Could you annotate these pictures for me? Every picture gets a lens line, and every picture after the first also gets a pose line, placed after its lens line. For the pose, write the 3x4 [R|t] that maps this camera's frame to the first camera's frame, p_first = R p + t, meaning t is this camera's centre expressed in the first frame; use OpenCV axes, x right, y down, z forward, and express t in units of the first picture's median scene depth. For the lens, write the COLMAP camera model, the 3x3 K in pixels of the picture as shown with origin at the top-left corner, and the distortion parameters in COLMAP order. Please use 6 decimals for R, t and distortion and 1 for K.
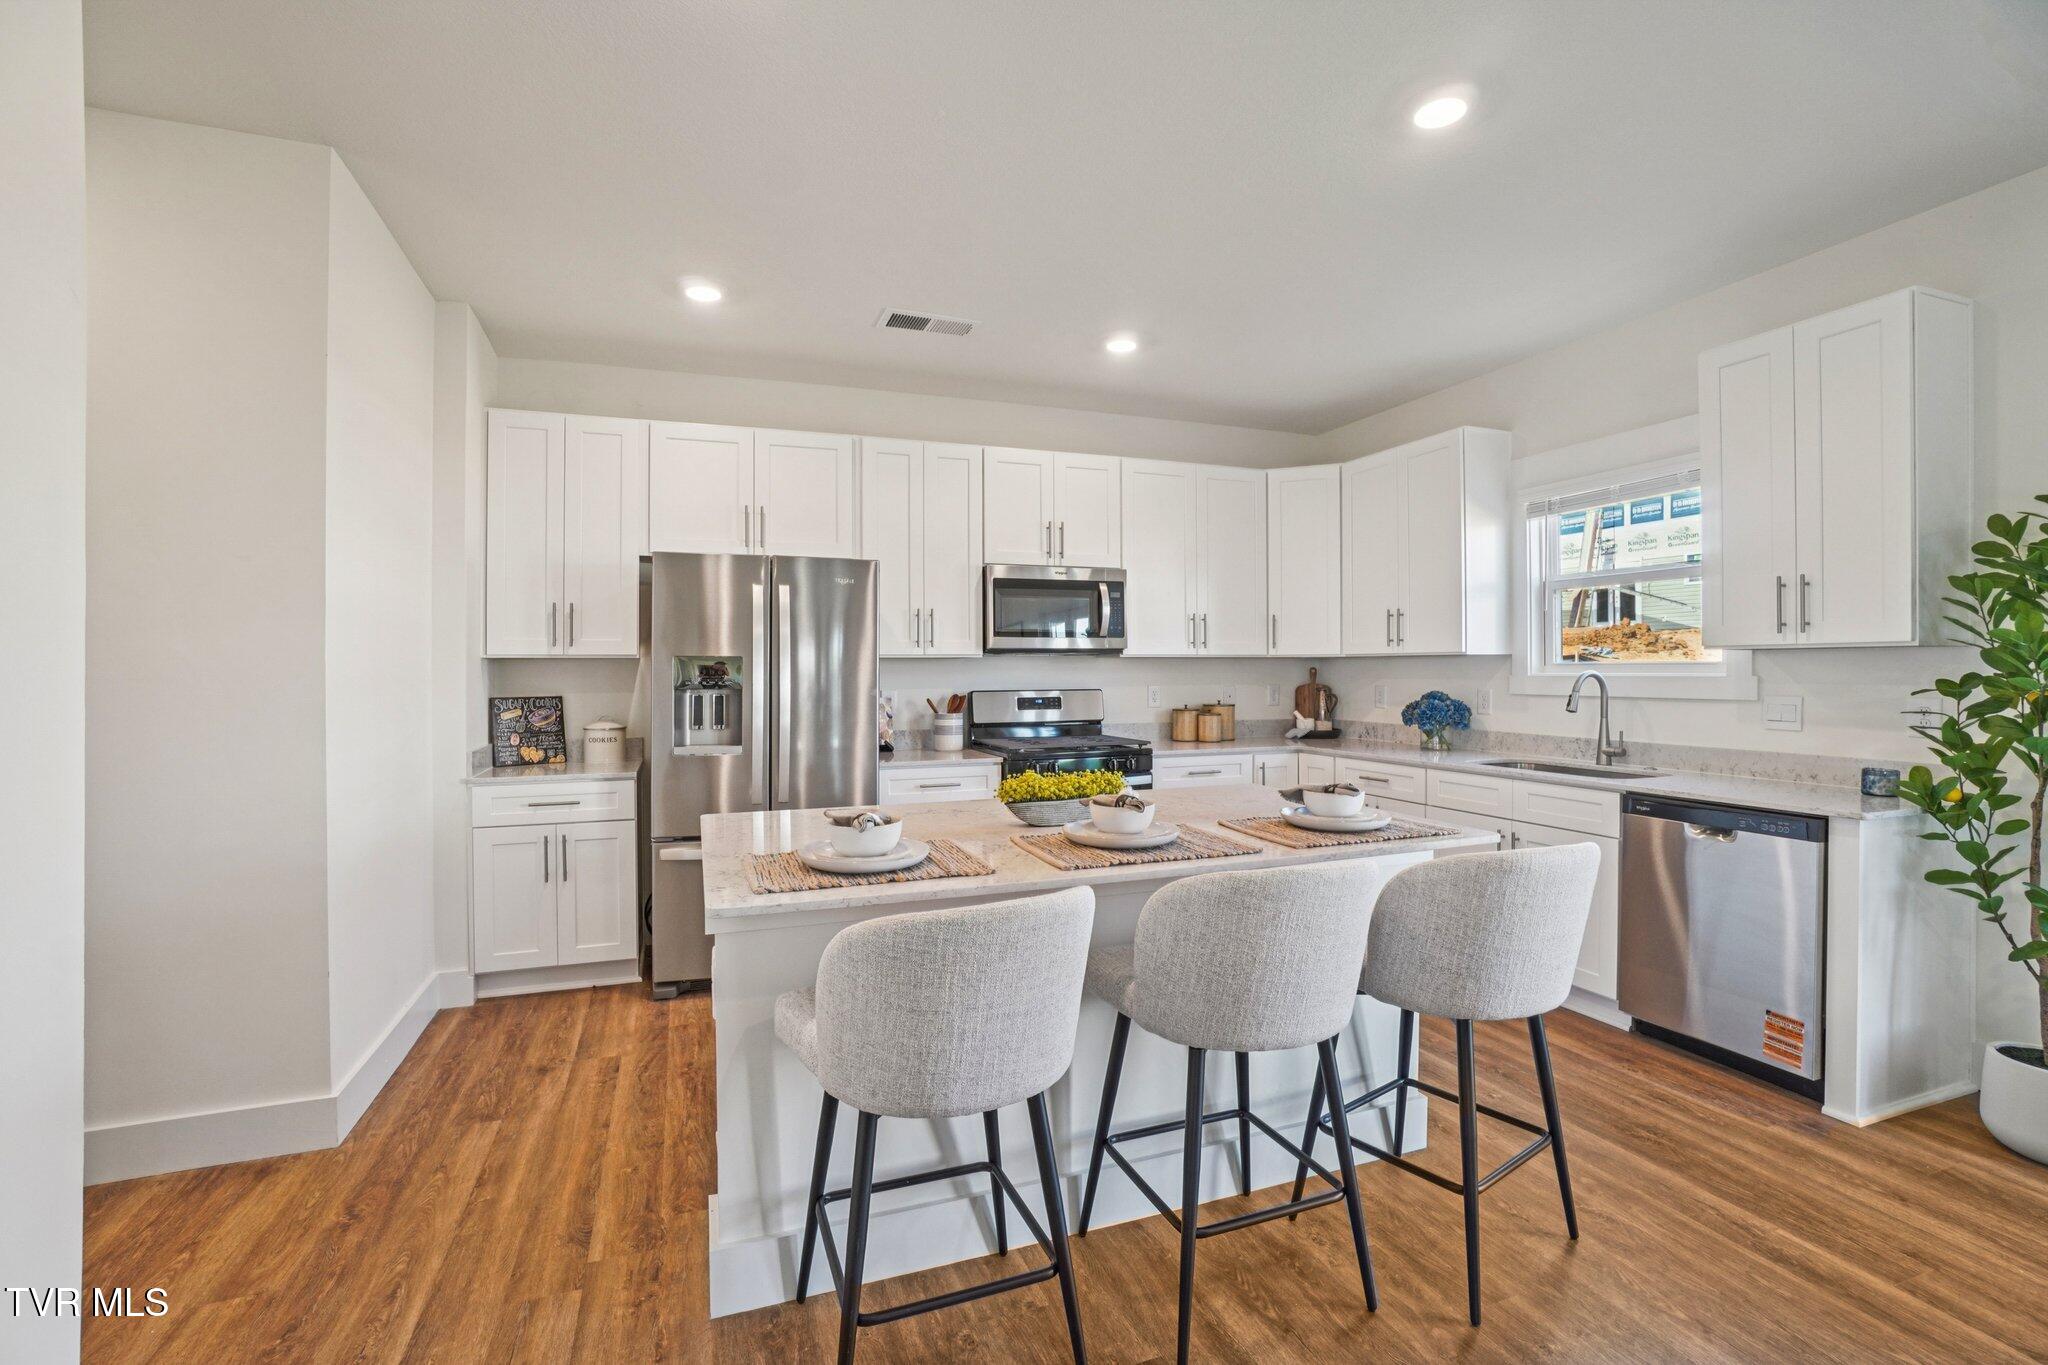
lens RADIAL K [[903.5, 0, 1019.3], [0, 903.5, 679.6], [0, 0, 1]] dist [-0.057418, 0.019172]
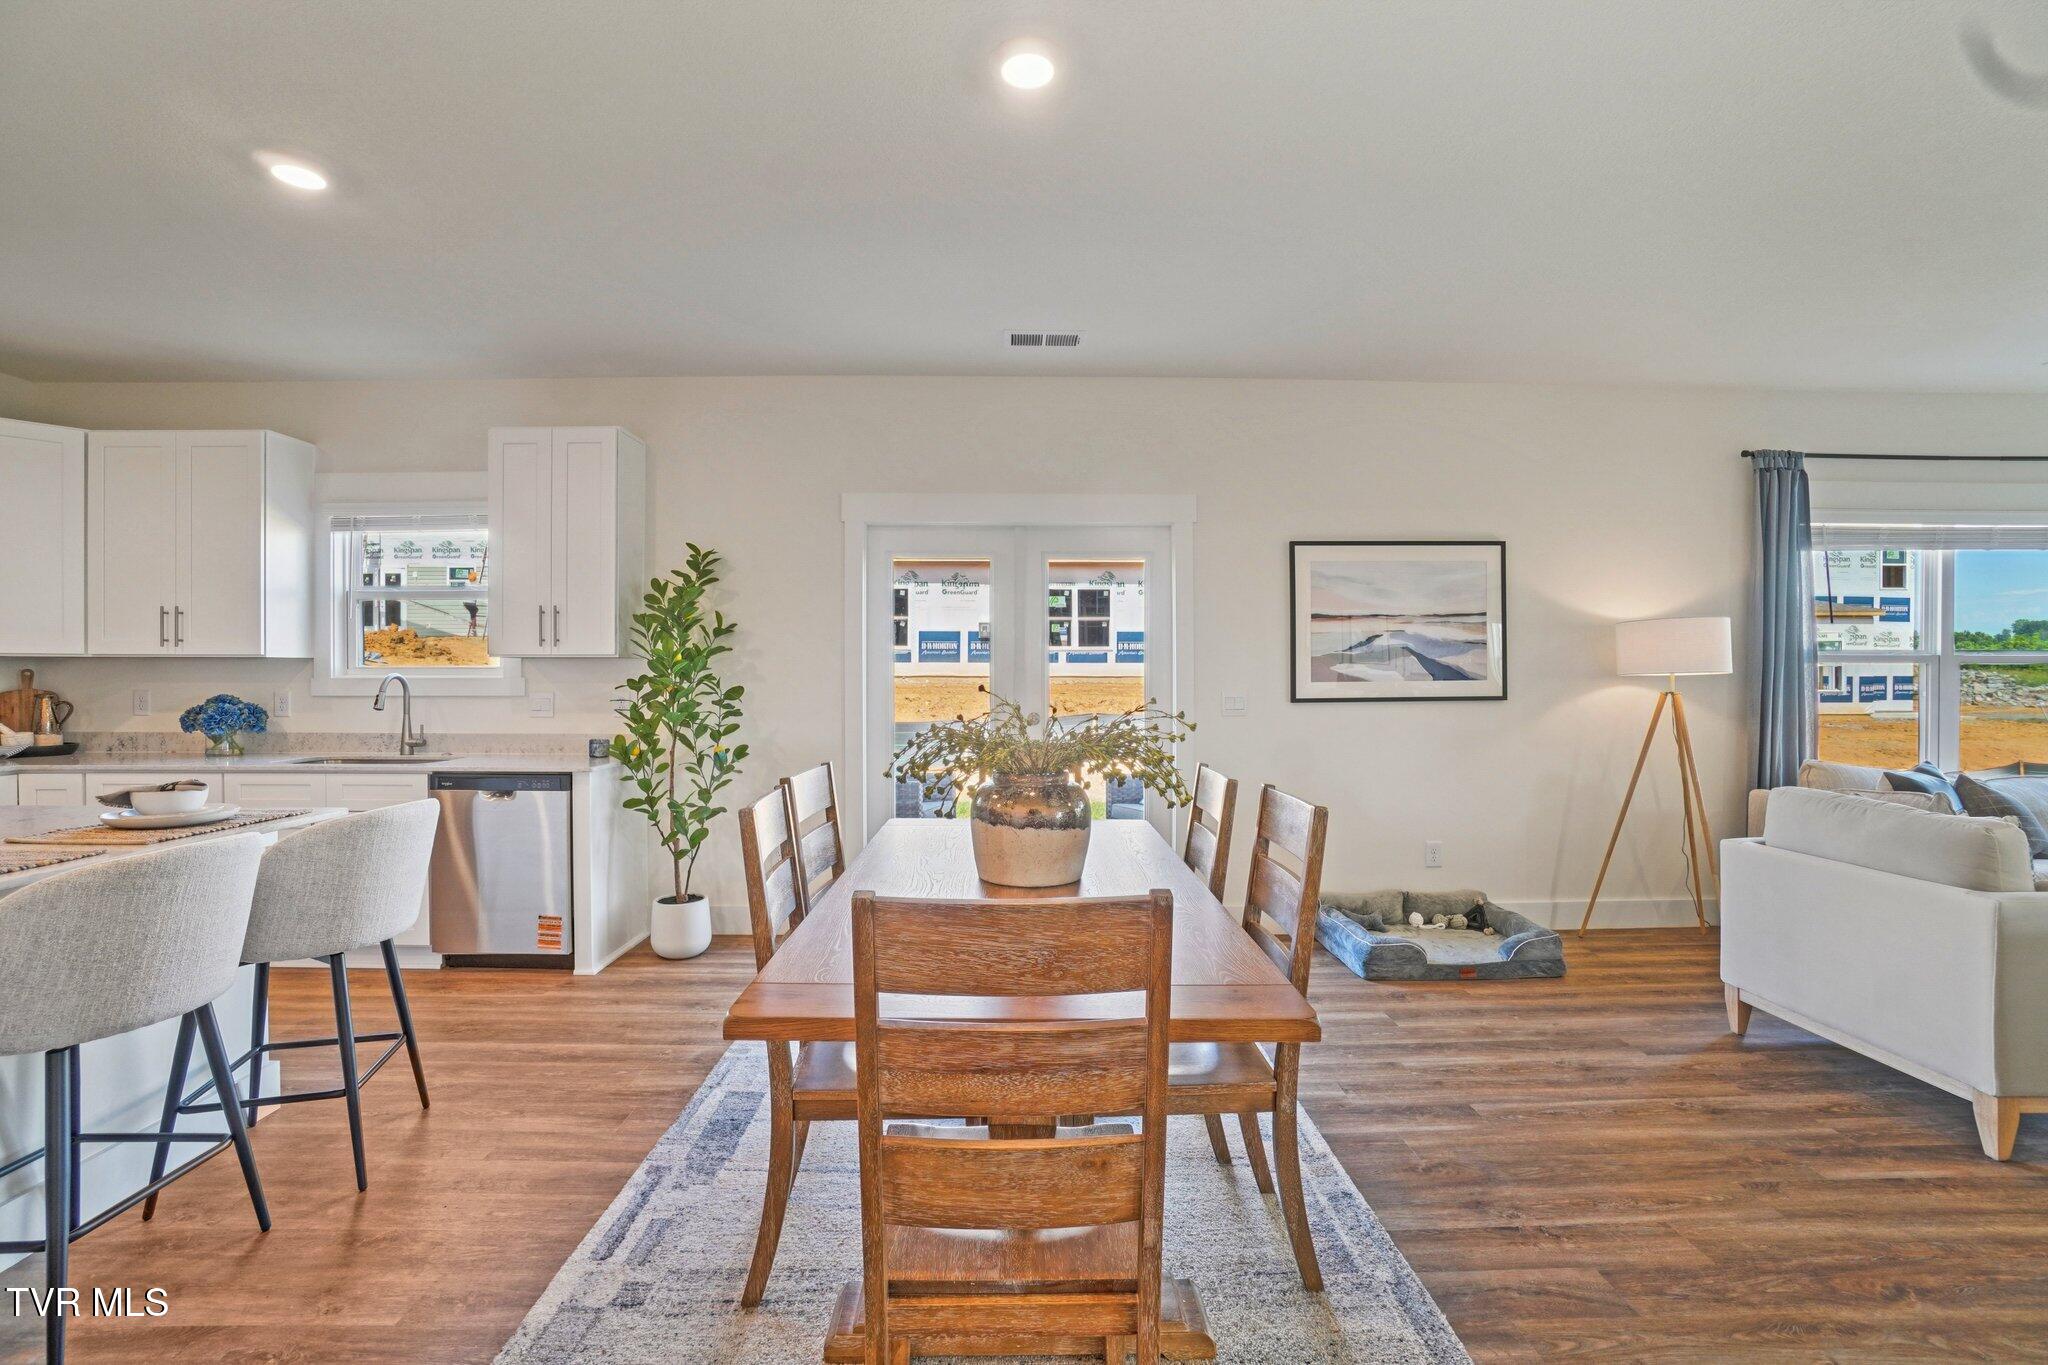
lens RADIAL K [[903.5, 0, 1022.9], [0, 903.5, 676.7], [0, 0, 1]] dist [-0.057418, 0.019172]
pose [[0.334163, 0.000744, 0.942515, -0.146649], [0.007926, 0.999962, -0.003600, 0.004251], [-0.942482, 0.008673, 0.334144, -0.138601]]
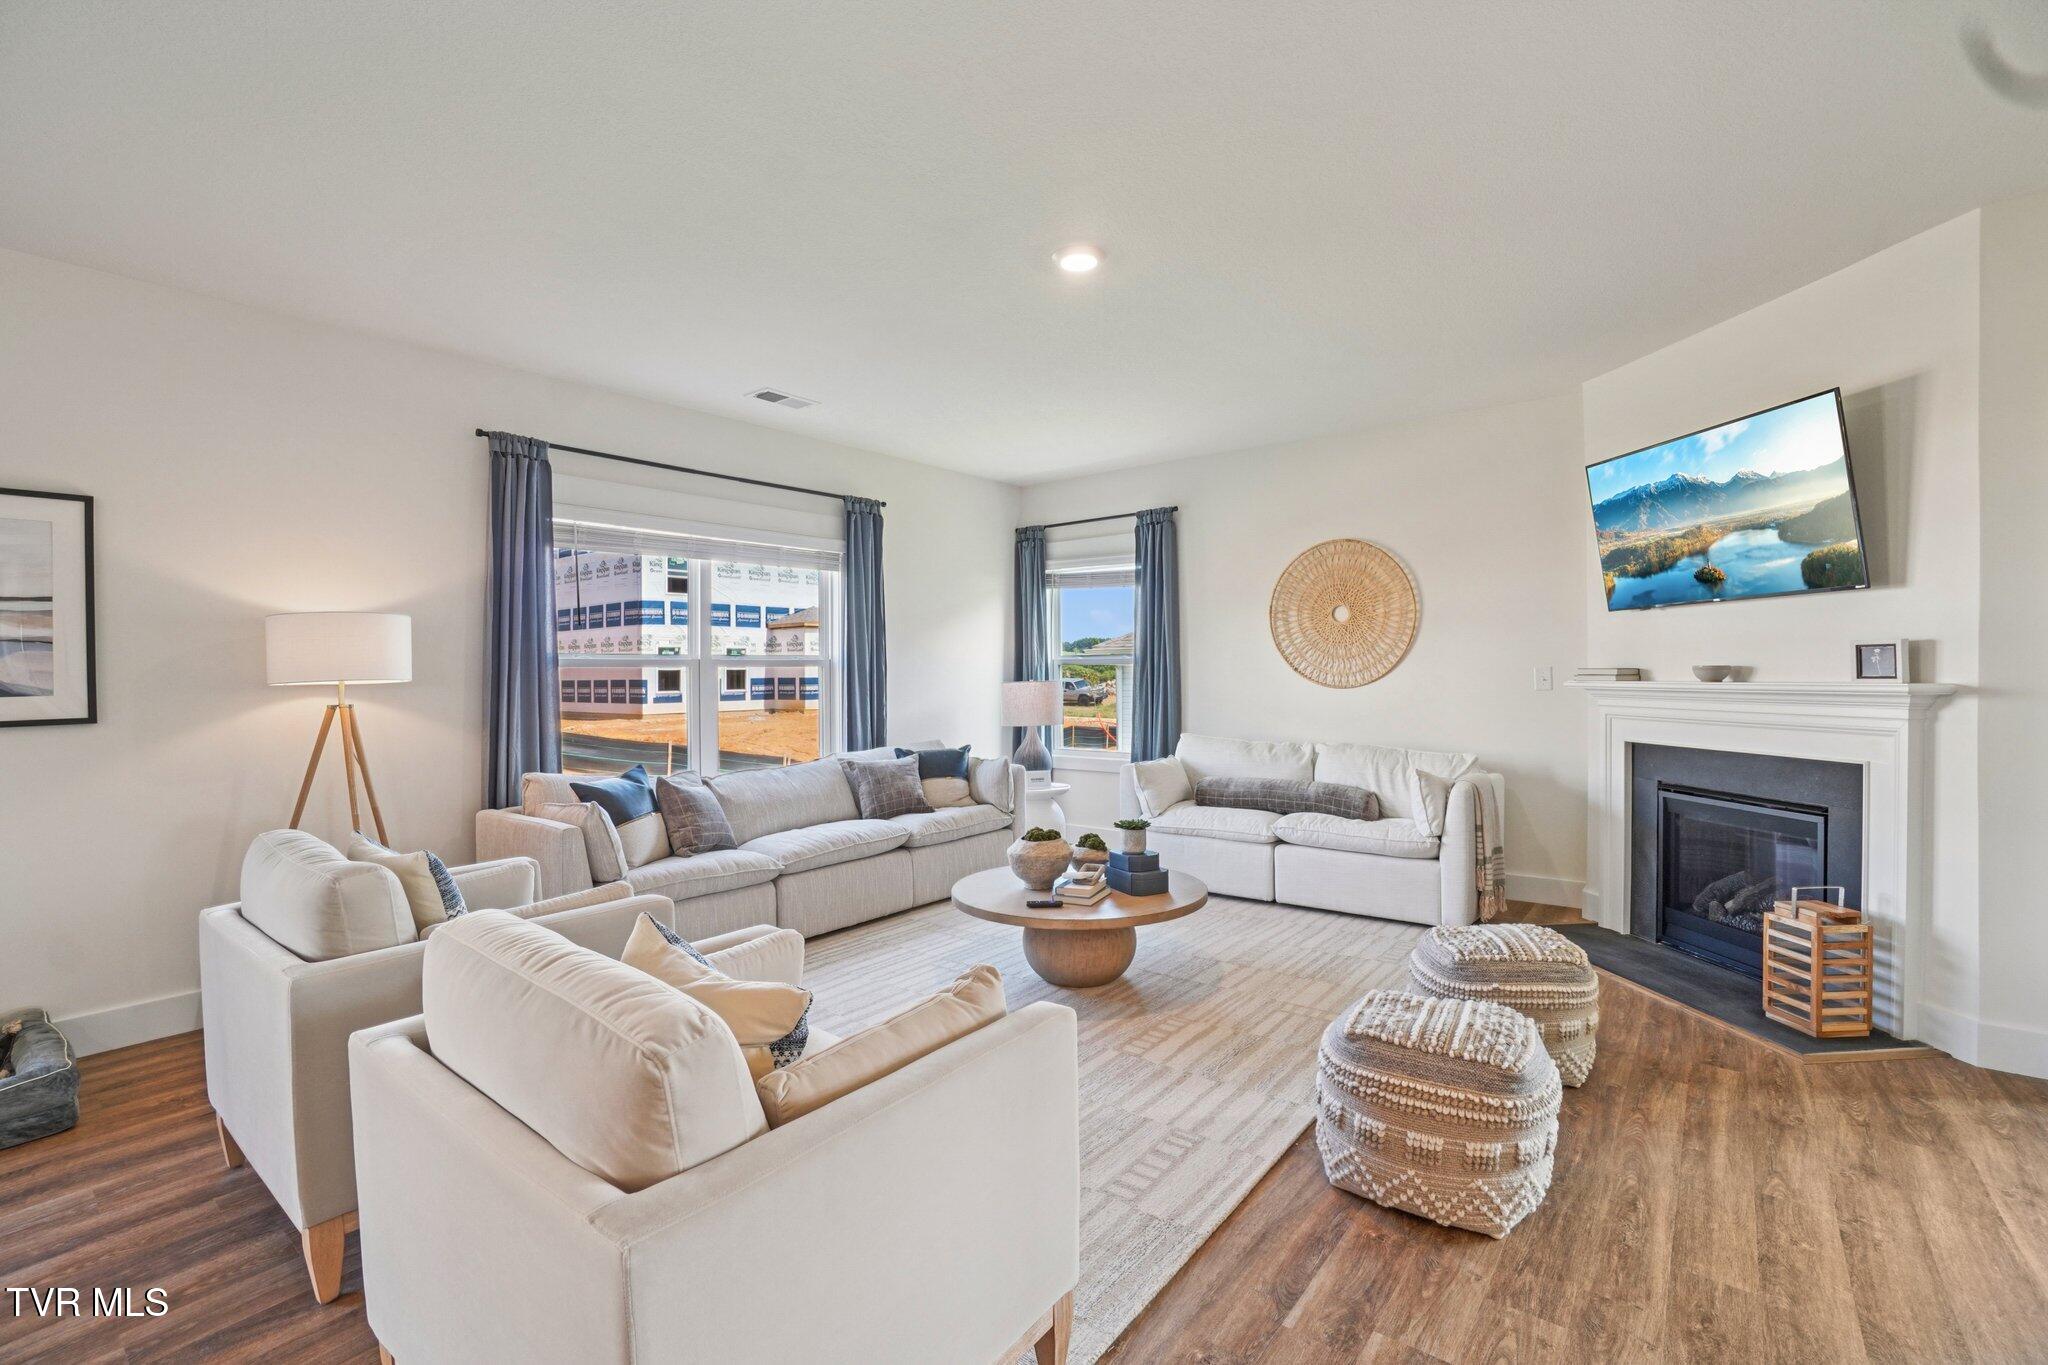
lens RADIAL K [[903.5, 0, 1025.8], [0, 903.5, 676.6], [0, 0, 1]] dist [-0.057418, 0.019172]
pose [[-0.513087, 0.007098, 0.858307, 0.032802], [0.025007, 0.999665, 0.006682, 0.008669], [-0.857972, 0.024892, -0.513093, -0.640186]]
